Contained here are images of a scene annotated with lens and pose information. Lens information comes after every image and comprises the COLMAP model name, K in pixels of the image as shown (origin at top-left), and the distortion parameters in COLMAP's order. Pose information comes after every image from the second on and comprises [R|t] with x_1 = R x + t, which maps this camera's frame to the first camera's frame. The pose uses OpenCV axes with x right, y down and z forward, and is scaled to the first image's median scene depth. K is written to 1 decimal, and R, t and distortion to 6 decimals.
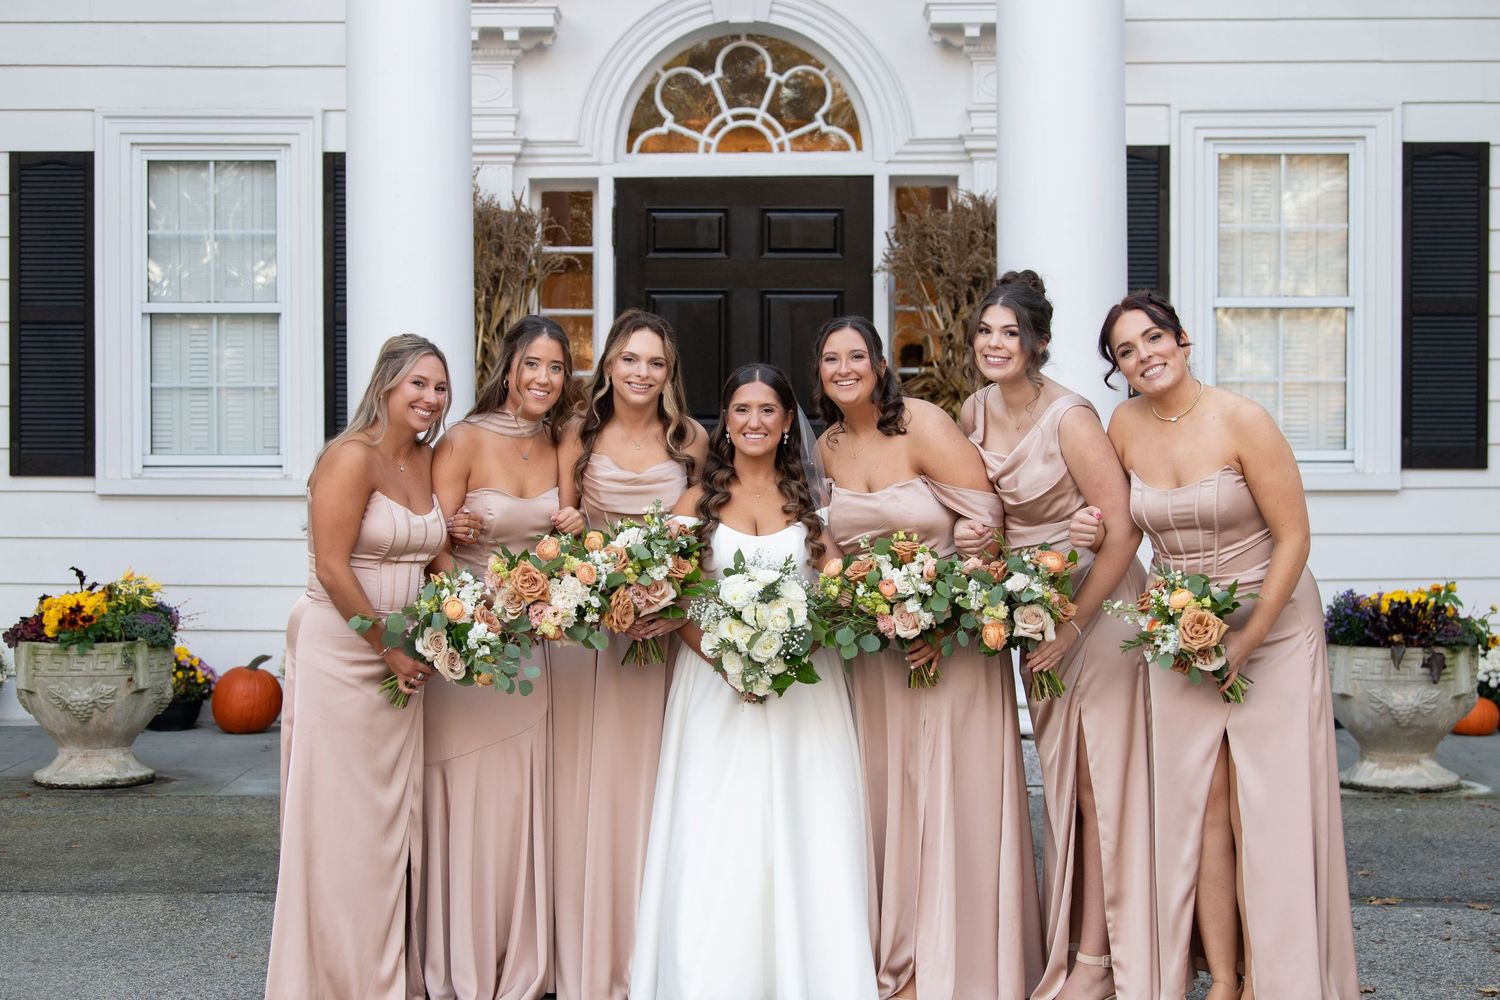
lens RADIAL K [[3072.9, 0, 738.1], [0, 3072.9, 488.3], [0, 0, 1]] dist [0.011036, 0.000000]
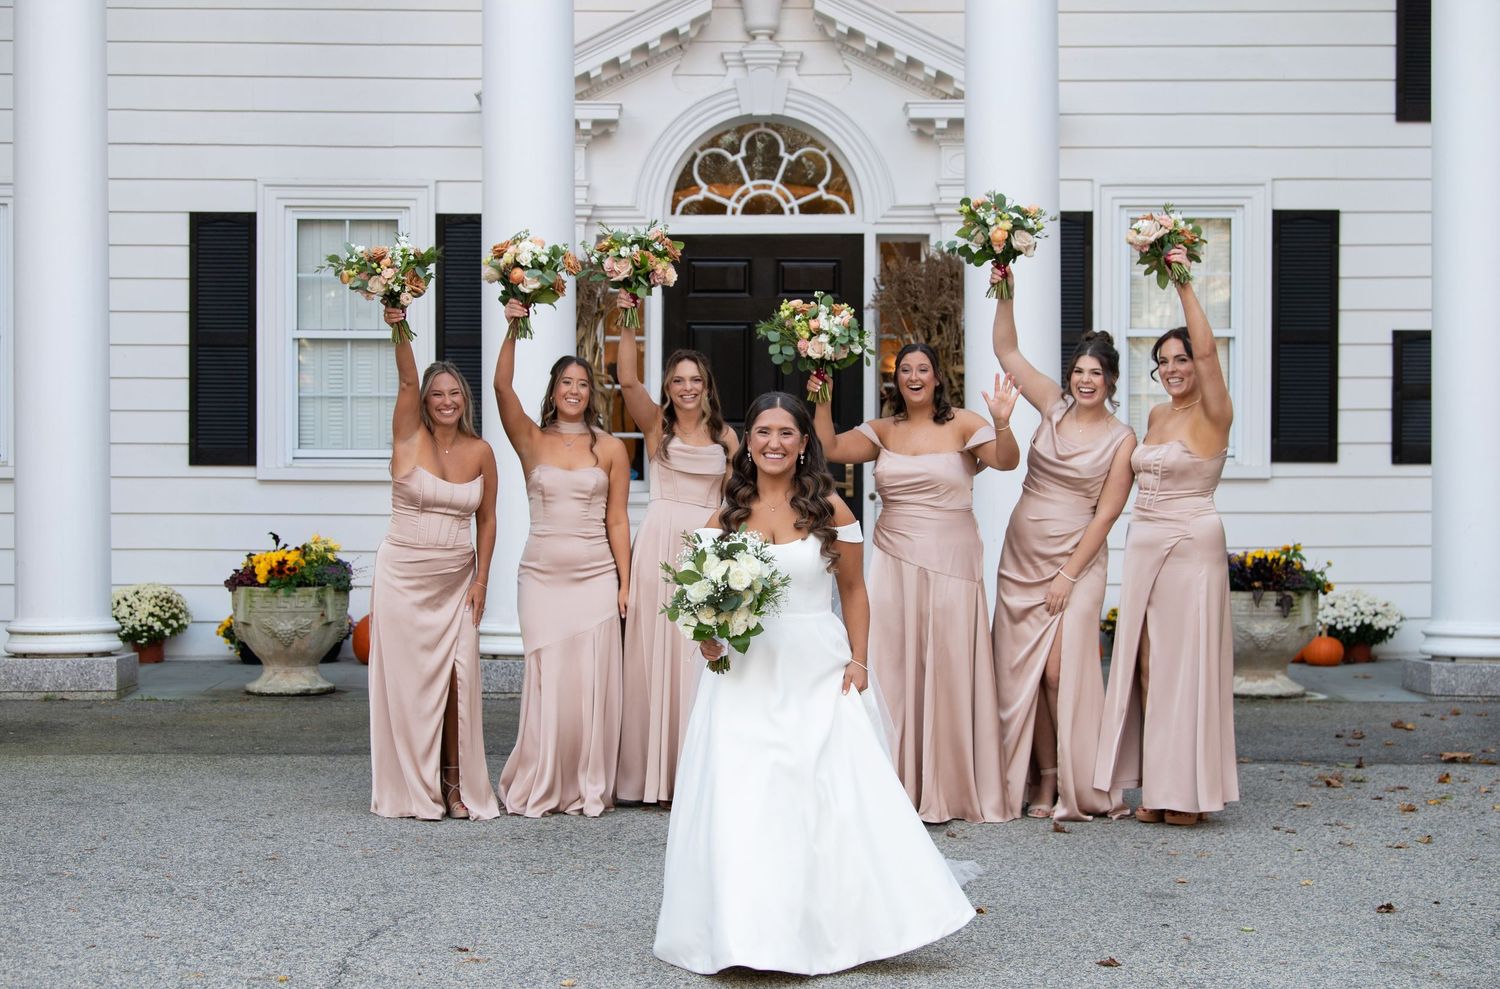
lens RADIAL K [[3072.9, 0, 736.4], [0, 3072.9, 482.9], [0, 0, 1]] dist [0.011036, 0.000000]
pose [[0.999740, 0.002125, 0.022695, -0.038913], [-0.002070, 0.999995, -0.002439, 0.006107], [-0.022700, 0.002391, 0.999739, -0.291088]]
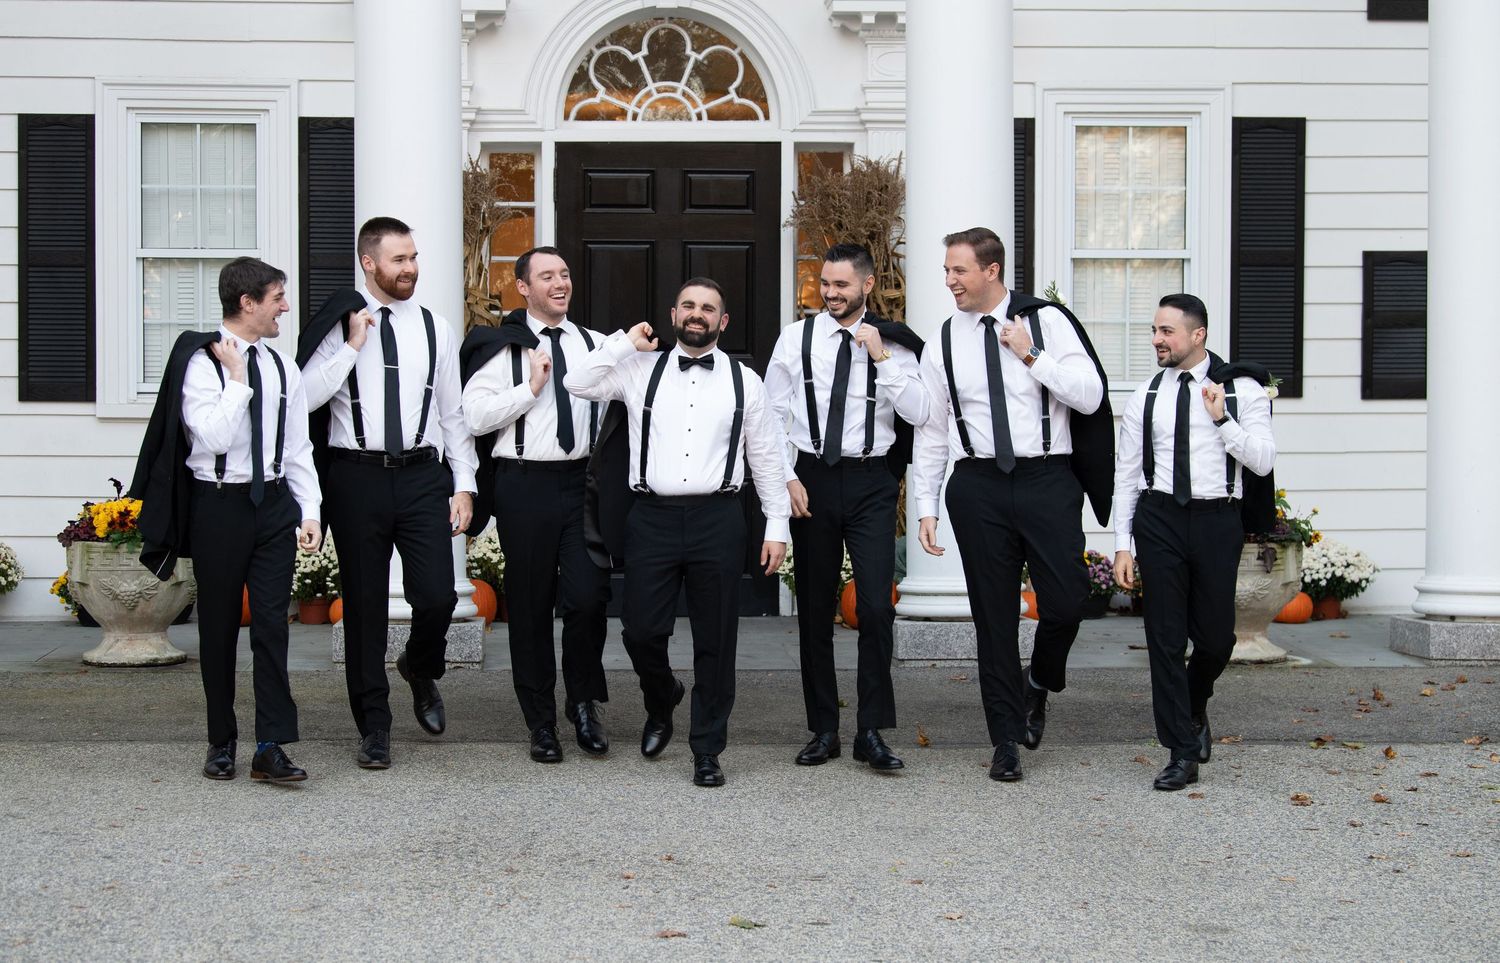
lens RADIAL K [[3069.7, 0, 760.9], [0, 3069.7, 475.1], [0, 0, 1]] dist [0.003428, 0.000000]
pose [[0.996914, -0.000058, 0.078503, -0.054409], [-0.001226, 0.999866, 0.016305, 0.004513], [-0.078493, -0.016351, 0.996781, -0.151971]]
